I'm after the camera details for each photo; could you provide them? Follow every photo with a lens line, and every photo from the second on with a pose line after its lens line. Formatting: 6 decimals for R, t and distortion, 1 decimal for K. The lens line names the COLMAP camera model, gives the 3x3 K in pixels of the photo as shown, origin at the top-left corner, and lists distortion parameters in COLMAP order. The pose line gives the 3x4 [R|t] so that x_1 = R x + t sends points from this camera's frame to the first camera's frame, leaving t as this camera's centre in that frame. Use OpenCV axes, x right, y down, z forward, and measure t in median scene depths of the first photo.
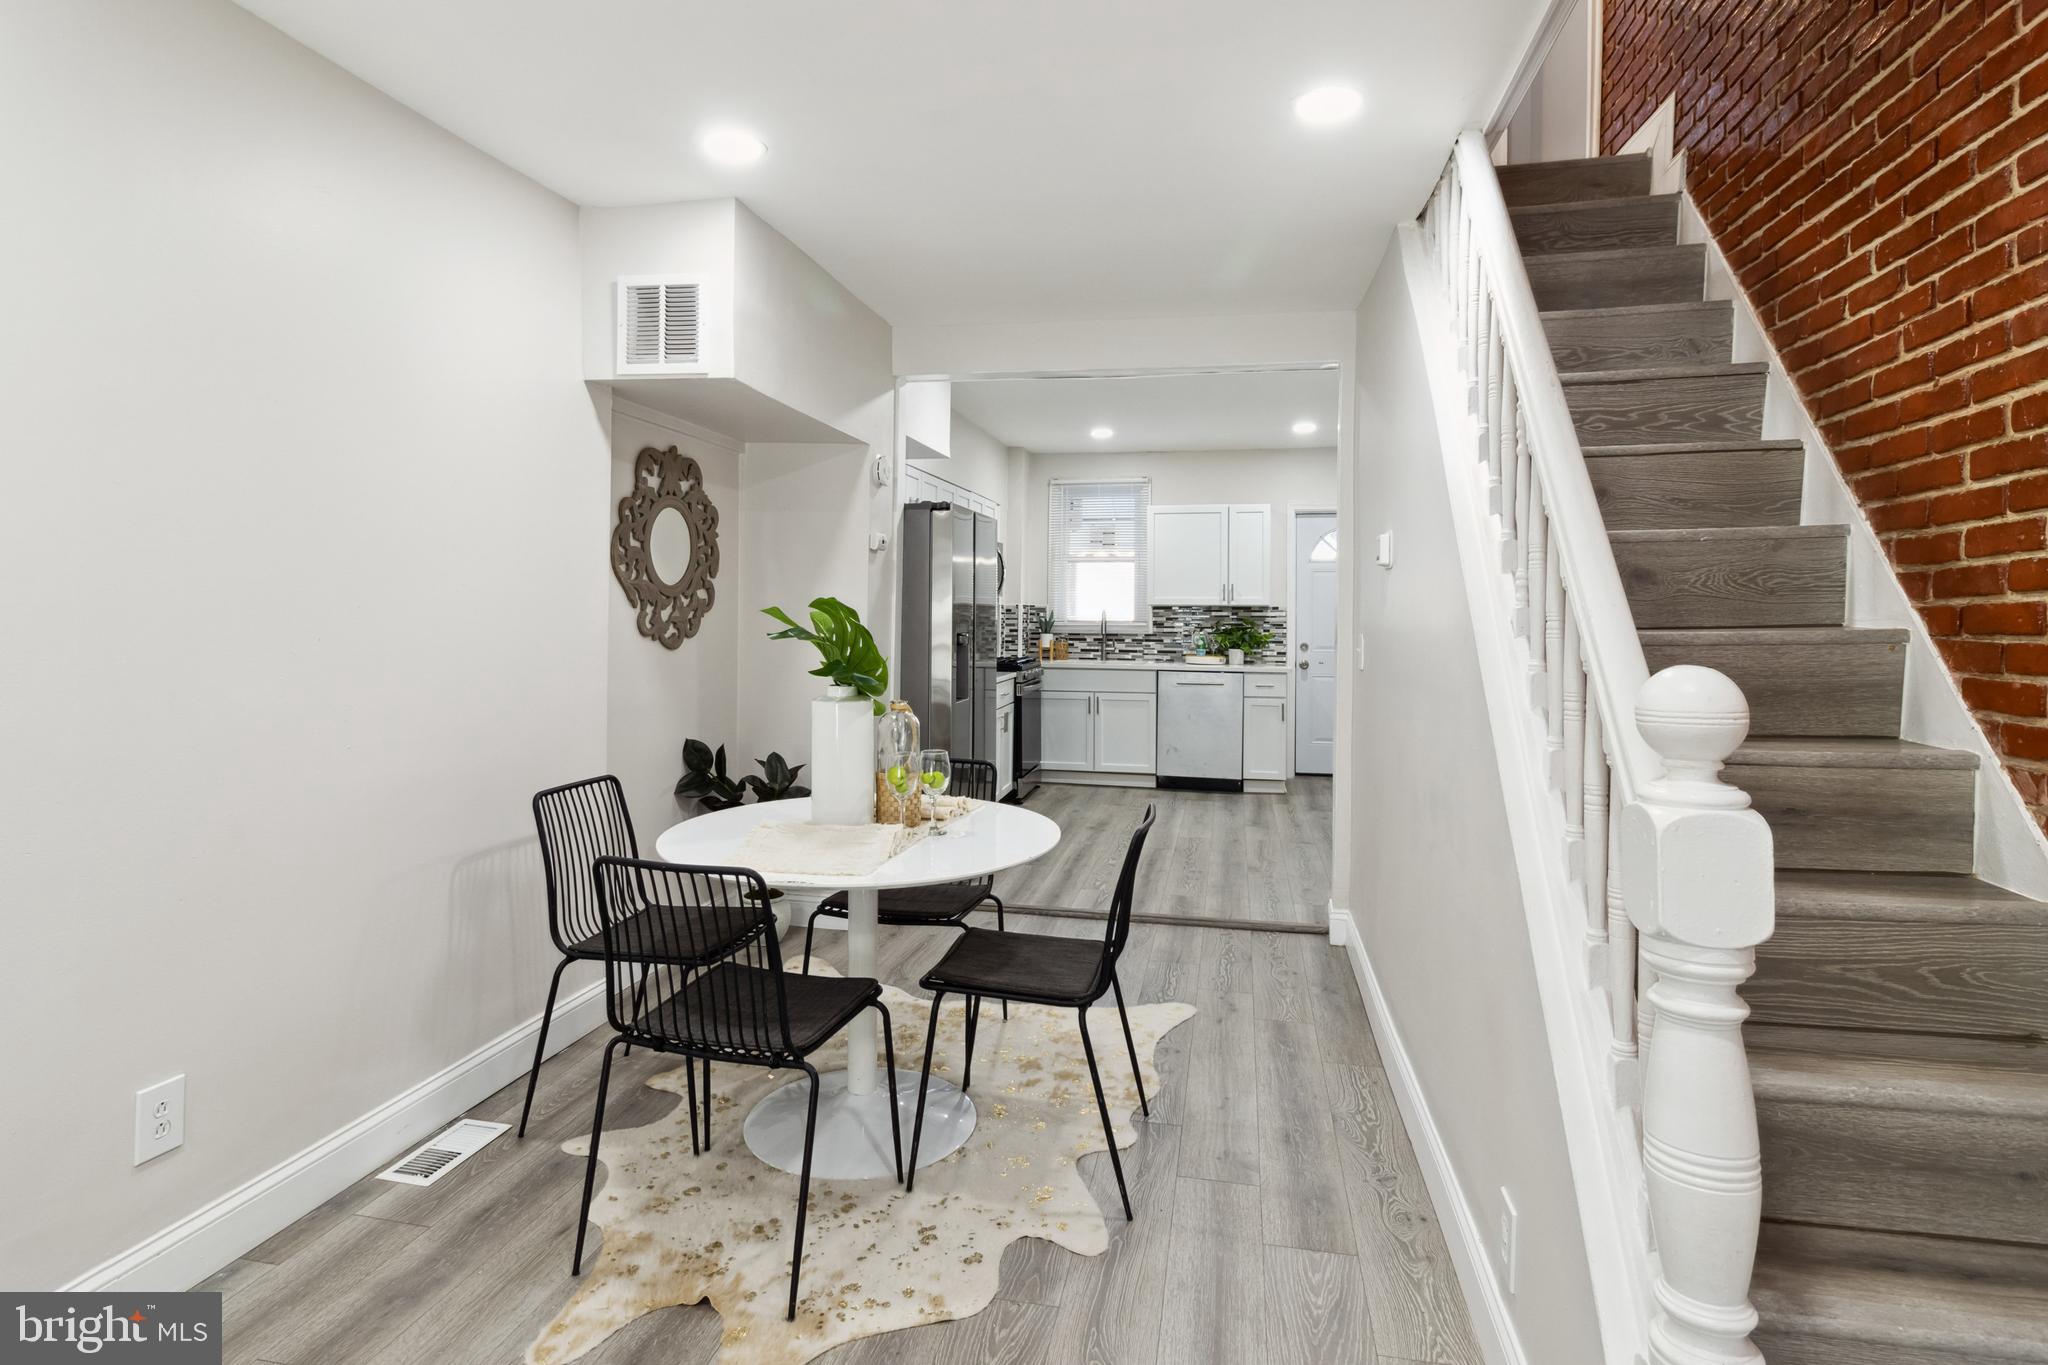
lens RADIAL K [[1067.2, 0, 1021.0], [0, 1067.2, 608.4], [0, 0, 1]] dist [0.000726, 0.000176]
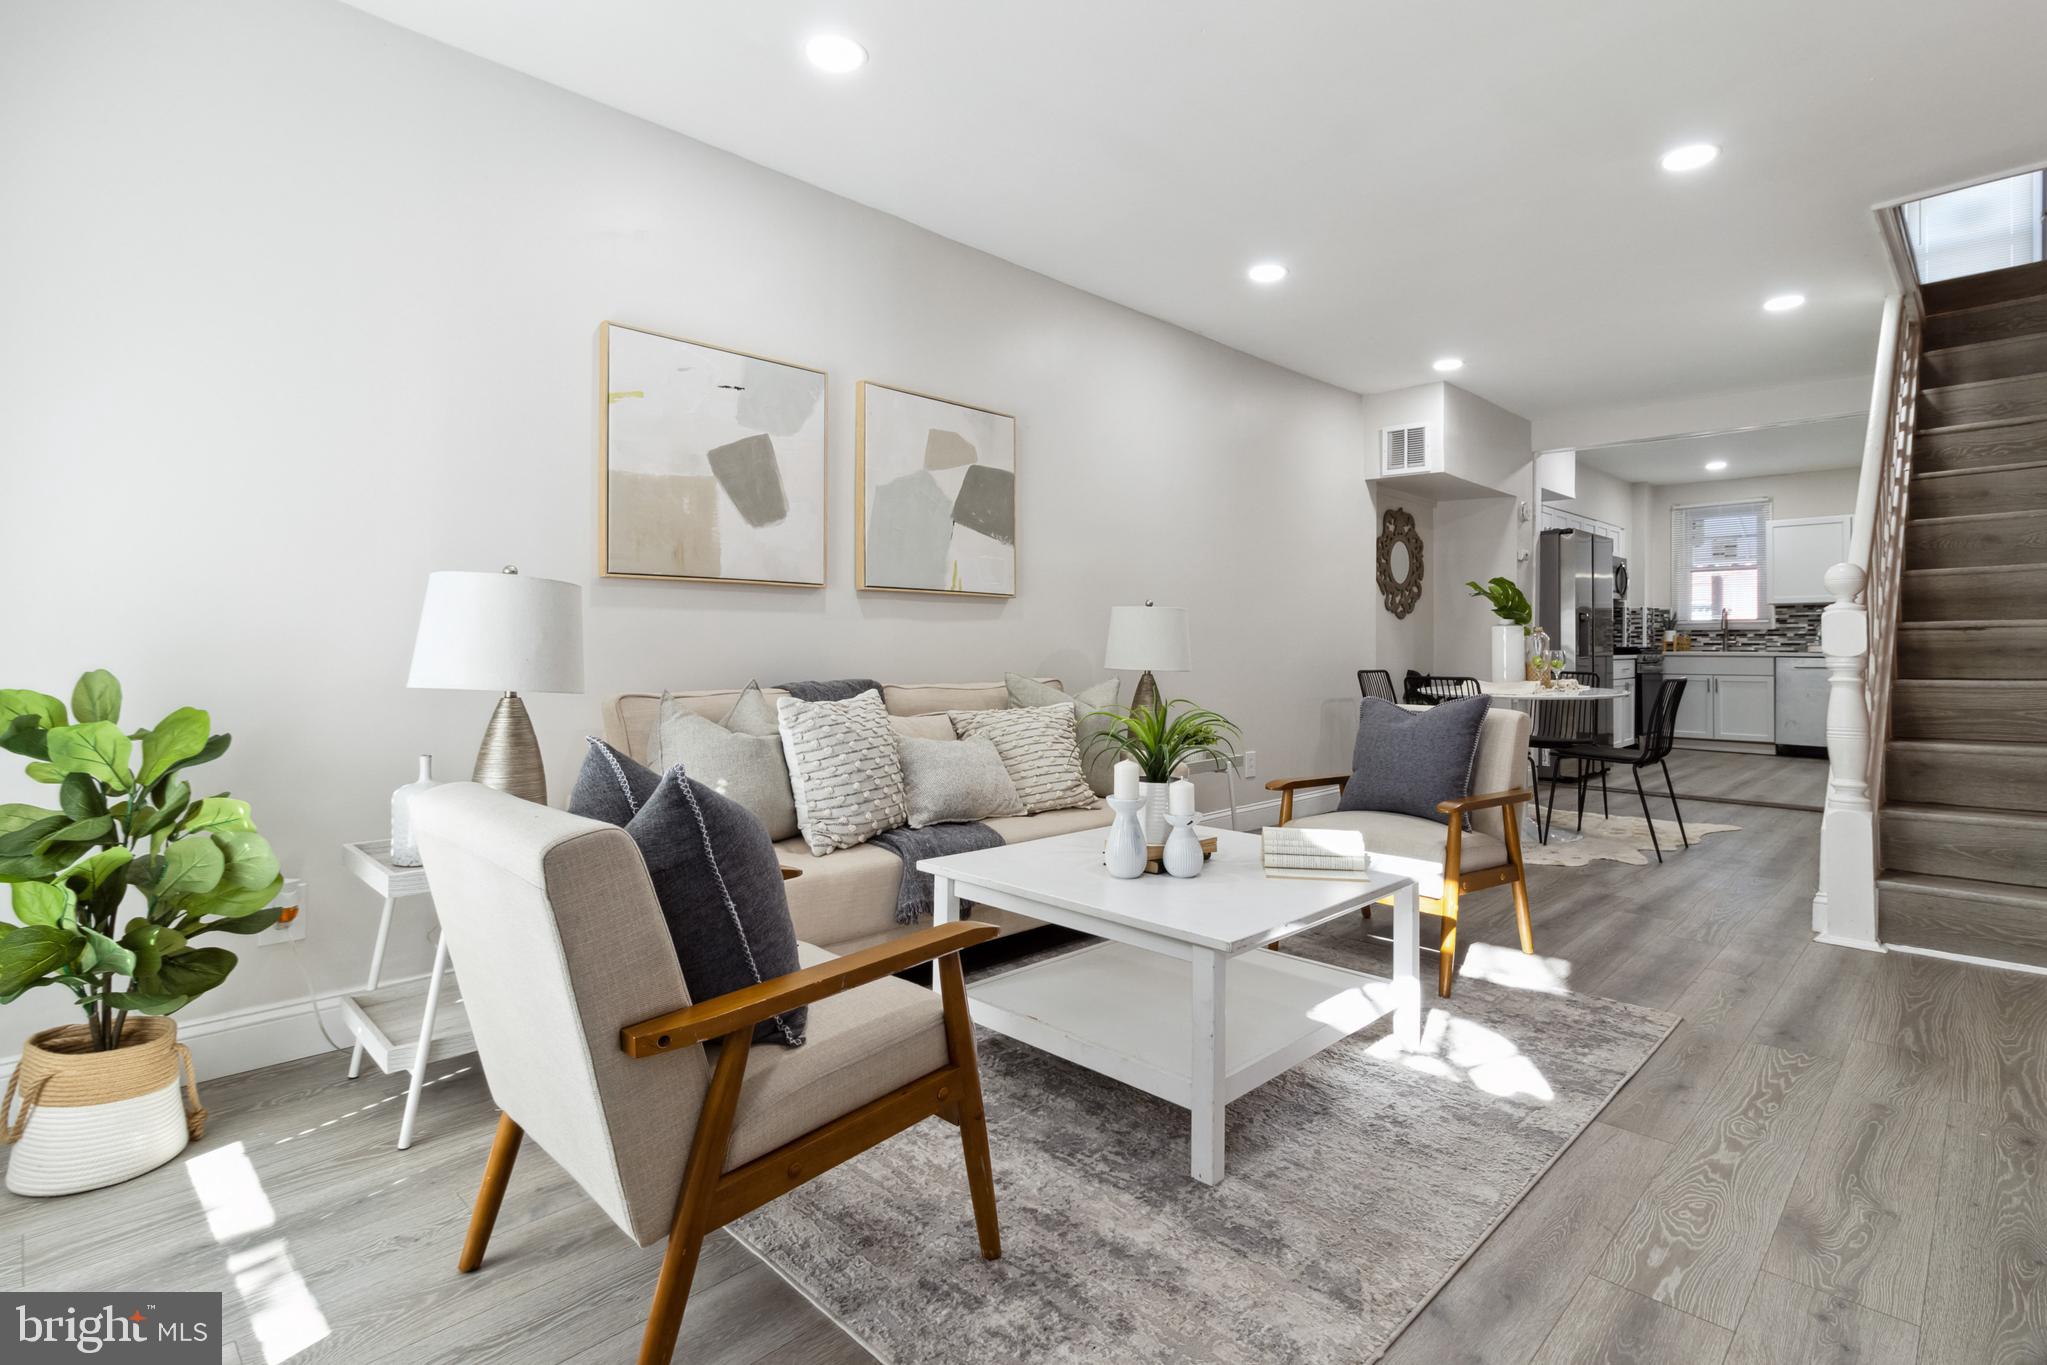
lens RADIAL K [[995.6, 0, 1061.9], [0, 995.6, 640.8], [0, 0, 1]] dist [0.002965, 0.000515]
pose [[0.846869, -0.009896, -0.531710, 0.052597], [0.006615, 0.999946, -0.008075, 0.051595], [0.531761, 0.003321, 0.846888, -0.452875]]
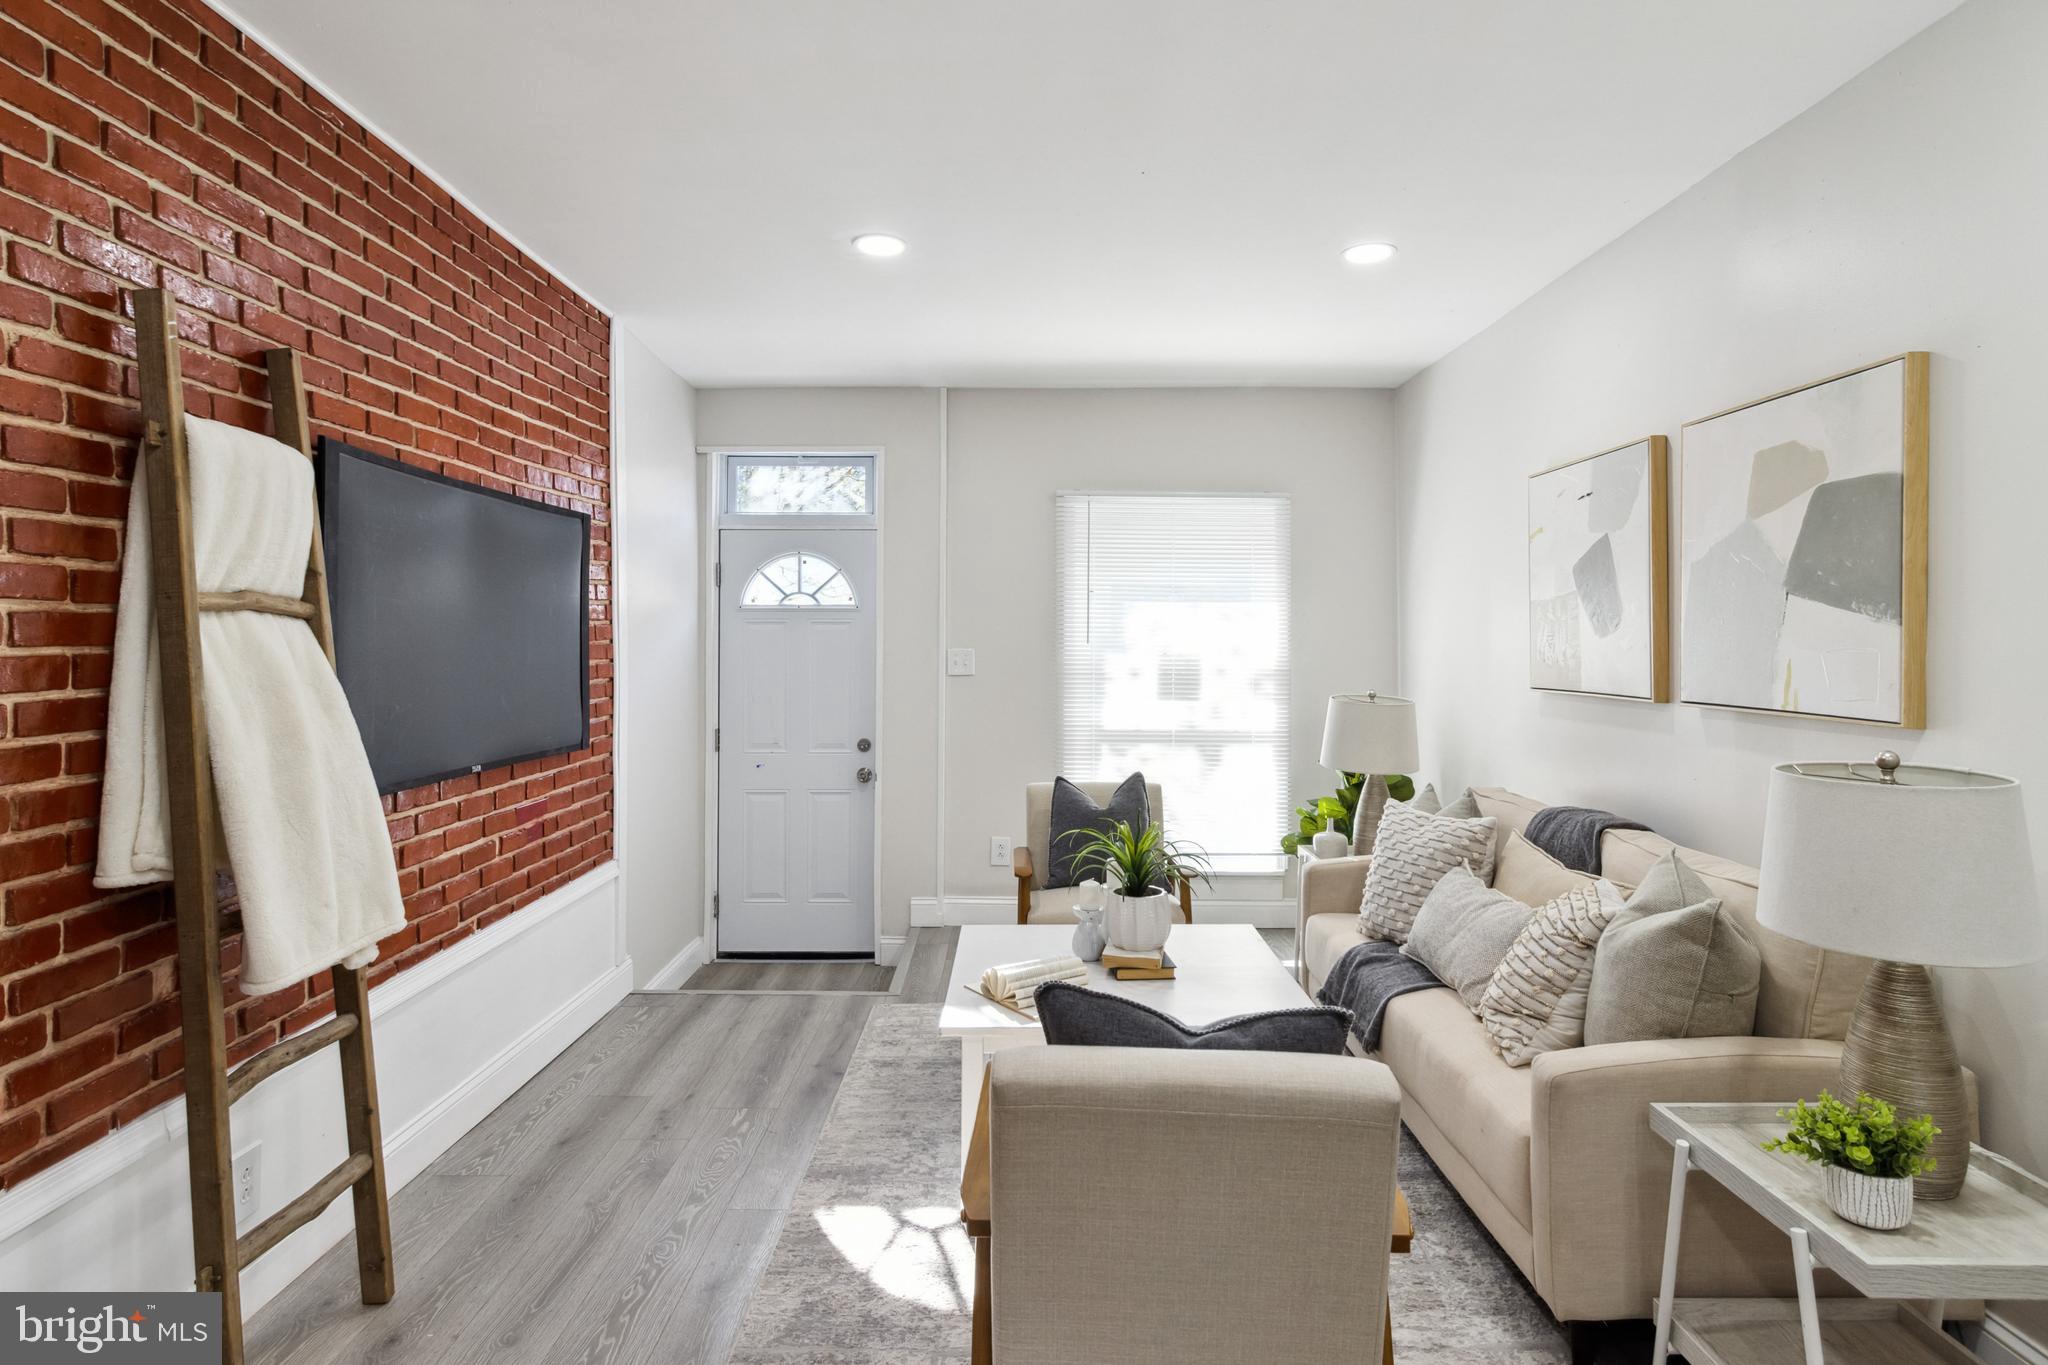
lens RADIAL K [[1099.6, 0, 1021.9], [0, 1099.6, 626.0], [0, 0, 1]] dist [0.013507, -0.000807]
pose [[-0.979663, -0.015351, -0.200060, 0.026213], [-0.011796, 0.999751, -0.018953, -0.000741], [0.200301, -0.016207, -0.979600, 0.313700]]
